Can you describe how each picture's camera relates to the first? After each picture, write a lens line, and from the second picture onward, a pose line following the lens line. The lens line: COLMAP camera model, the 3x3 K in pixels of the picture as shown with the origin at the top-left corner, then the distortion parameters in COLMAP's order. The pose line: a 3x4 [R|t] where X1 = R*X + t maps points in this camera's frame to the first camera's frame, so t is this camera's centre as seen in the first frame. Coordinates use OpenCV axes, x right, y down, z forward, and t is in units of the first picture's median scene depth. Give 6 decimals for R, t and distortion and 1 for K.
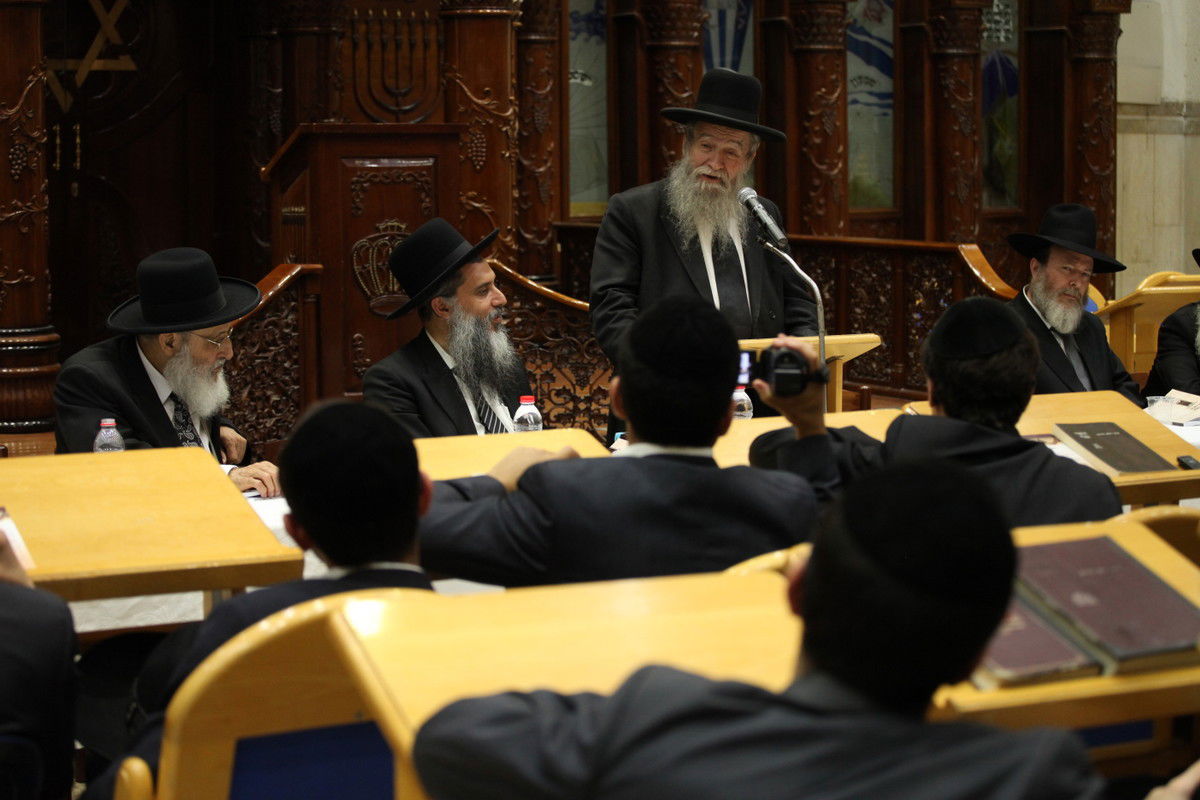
lens RADIAL K [[2454.9, 0, 599.5], [0, 2454.9, 397.8], [0, 0, 1]] dist [-0.048364, 0.000000]
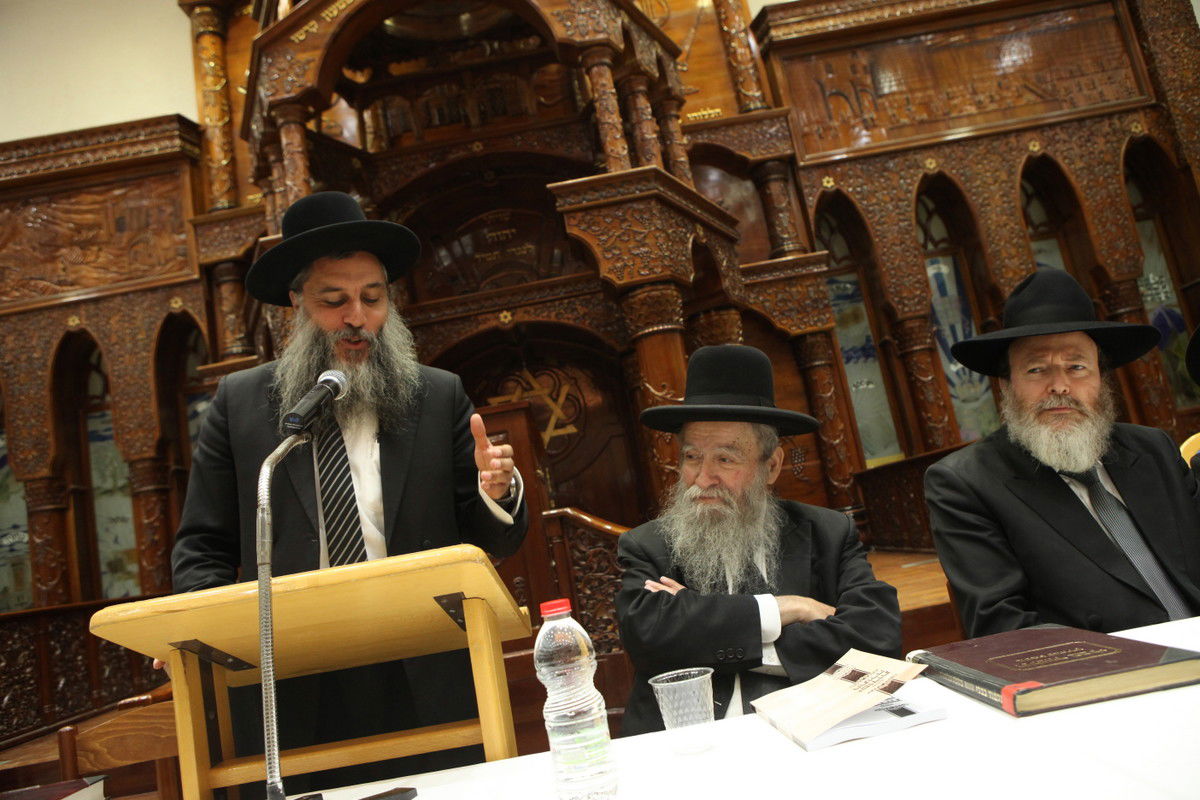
lens RADIAL K [[858.9, 0, 600.5], [0, 858.9, 405.9], [0, 0, 1]] dist [-0.007287, -0.000667]
pose [[0.857544, -0.225120, -0.462536, 0.097483], [0.129038, 0.964547, -0.230215, -0.005064], [0.497964, 0.137735, 0.856190, 0.388148]]
